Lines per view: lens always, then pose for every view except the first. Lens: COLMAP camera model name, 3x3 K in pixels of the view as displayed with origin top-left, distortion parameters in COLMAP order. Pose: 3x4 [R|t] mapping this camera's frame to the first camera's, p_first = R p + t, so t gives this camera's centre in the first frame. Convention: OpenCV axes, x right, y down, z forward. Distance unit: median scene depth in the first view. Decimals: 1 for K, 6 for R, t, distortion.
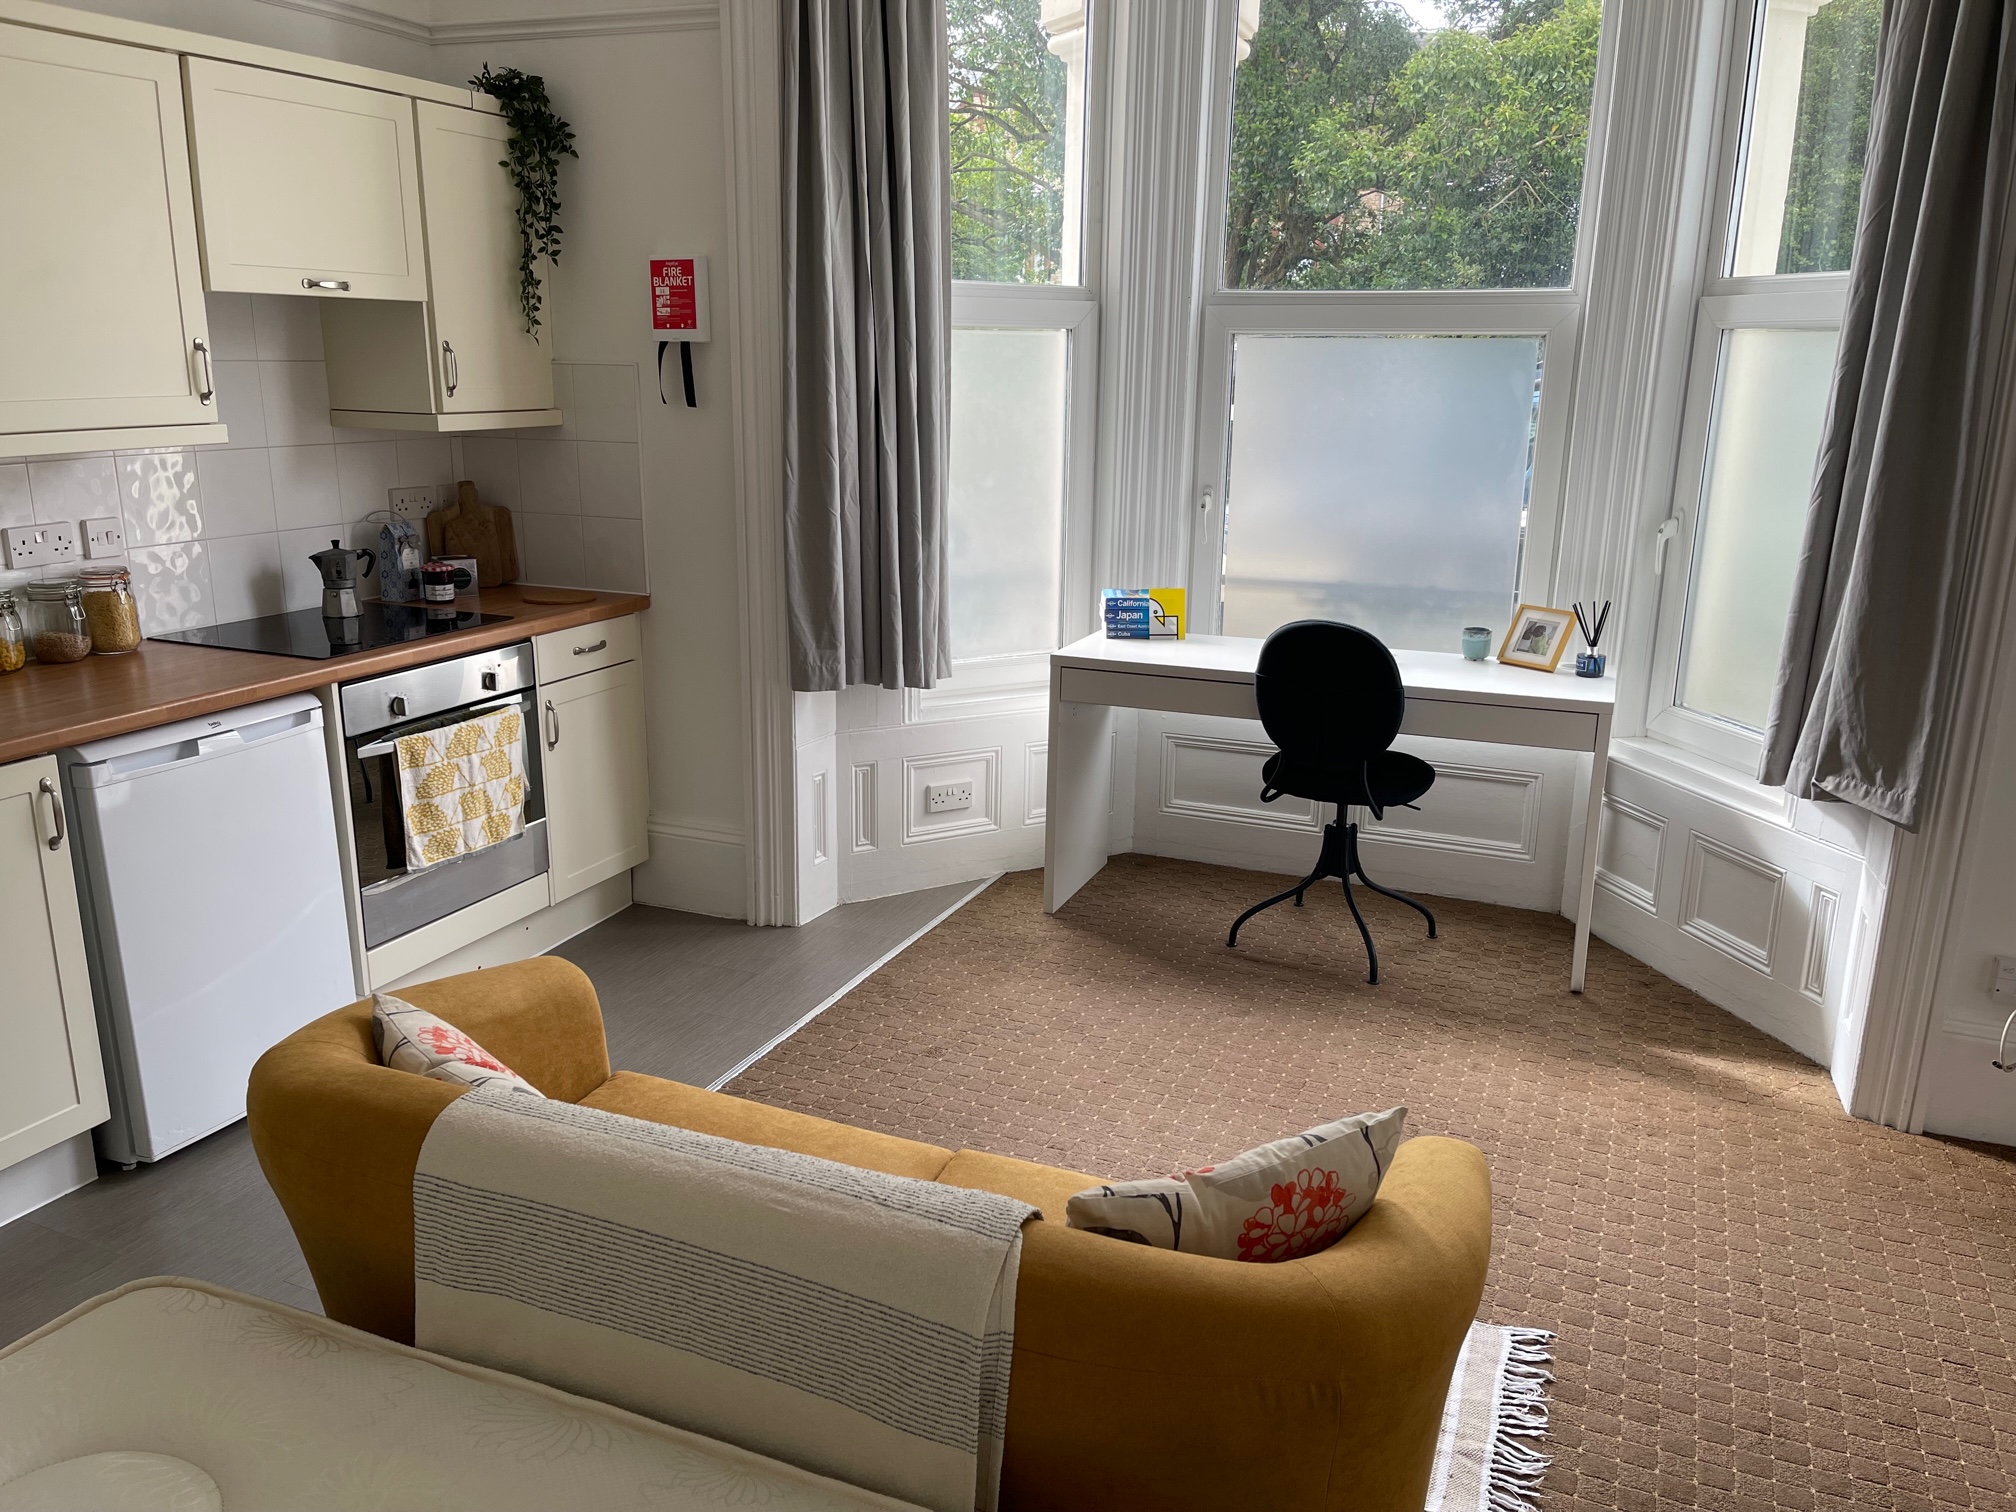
lens RADIAL K [[1491.0, 0, 1008.0], [0, 1491.0, 756.0], [0, 0, 1]] dist [0.064915, -0.091141]
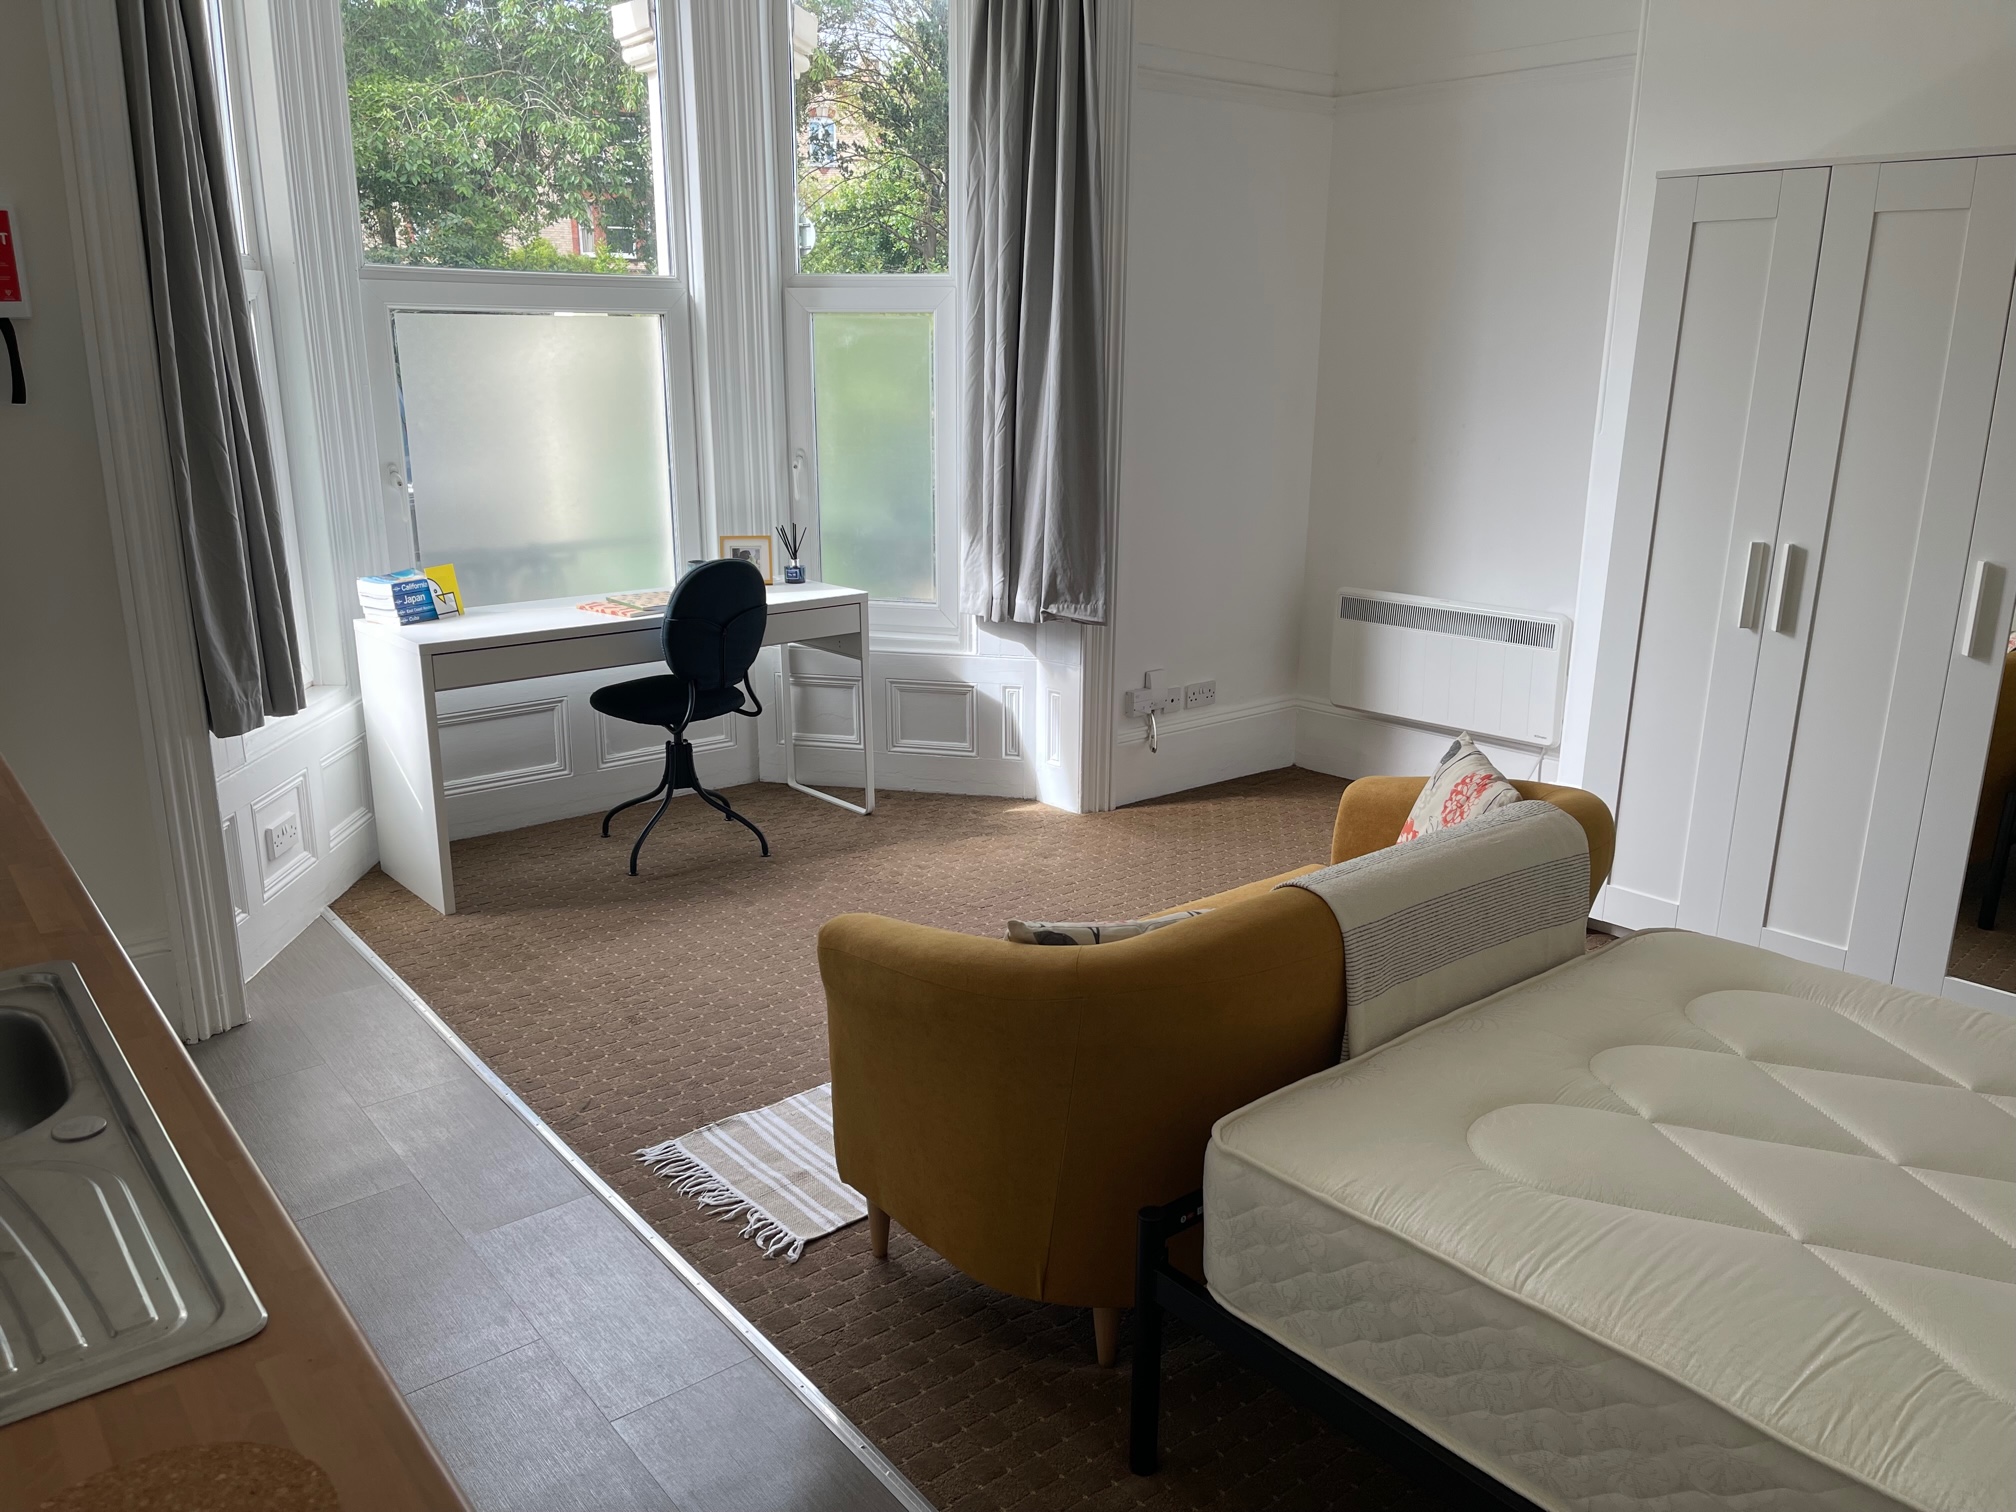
lens RADIAL K [[1491.0, 0, 1008.0], [0, 1491.0, 756.0], [0, 0, 1]] dist [0.064915, -0.091141]
pose [[0.475728, -0.245183, 0.844730, -0.649267], [0.226033, 0.962191, 0.151981, -0.063565], [-0.850054, 0.118635, 0.513161, 0.204740]]
